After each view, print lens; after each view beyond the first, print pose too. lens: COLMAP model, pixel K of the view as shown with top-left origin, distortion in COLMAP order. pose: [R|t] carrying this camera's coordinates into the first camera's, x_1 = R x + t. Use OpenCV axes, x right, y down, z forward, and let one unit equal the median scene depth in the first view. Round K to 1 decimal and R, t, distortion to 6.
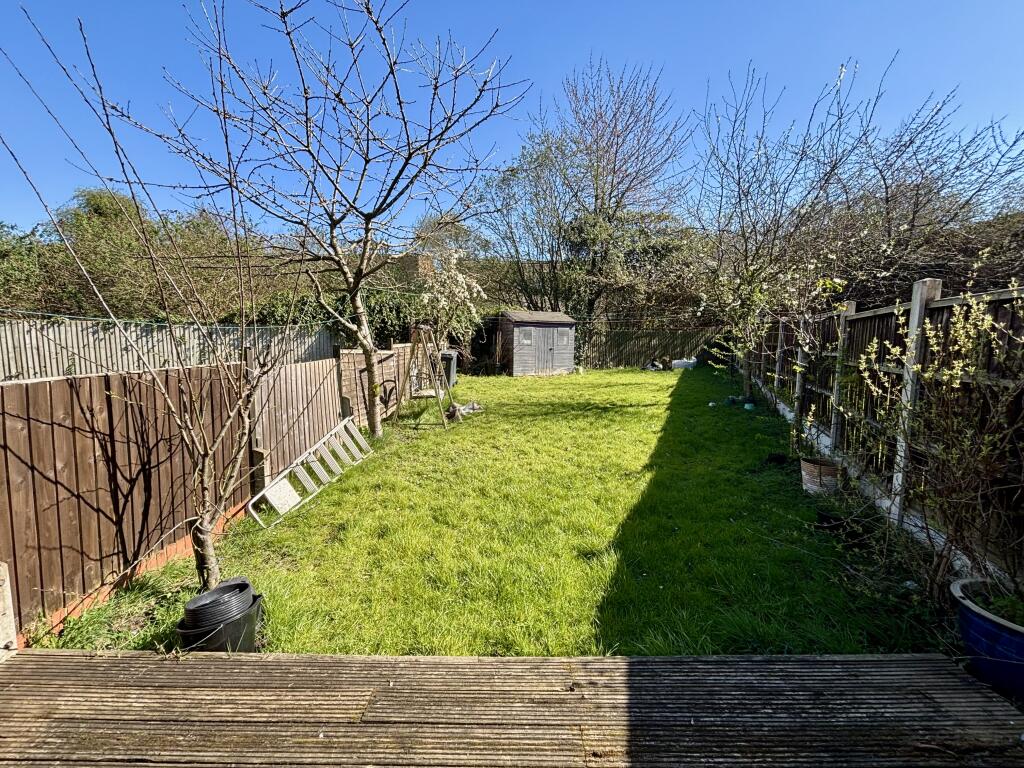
lens RADIAL K [[411.0, 0, 514.4], [0, 411.0, 382.1], [0, 0, 1]] dist [0.002847, 0.000326]
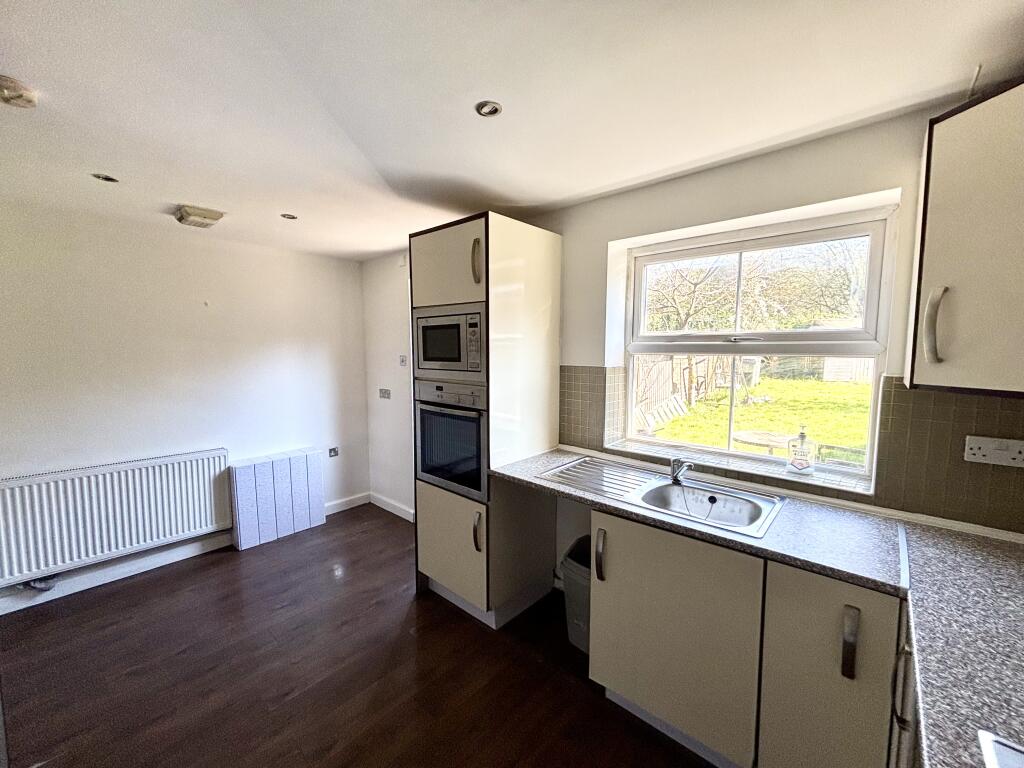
lens RADIAL K [[411.0, 0, 512.5], [0, 411.0, 383.0], [0, 0, 1]] dist [0.002847, 0.000326]
pose [[0.749097, 0.049512, -0.660608, 0.218262], [-0.055510, 0.998387, 0.011883, 0.050950], [0.660131, 0.027769, 0.750637, -0.733636]]
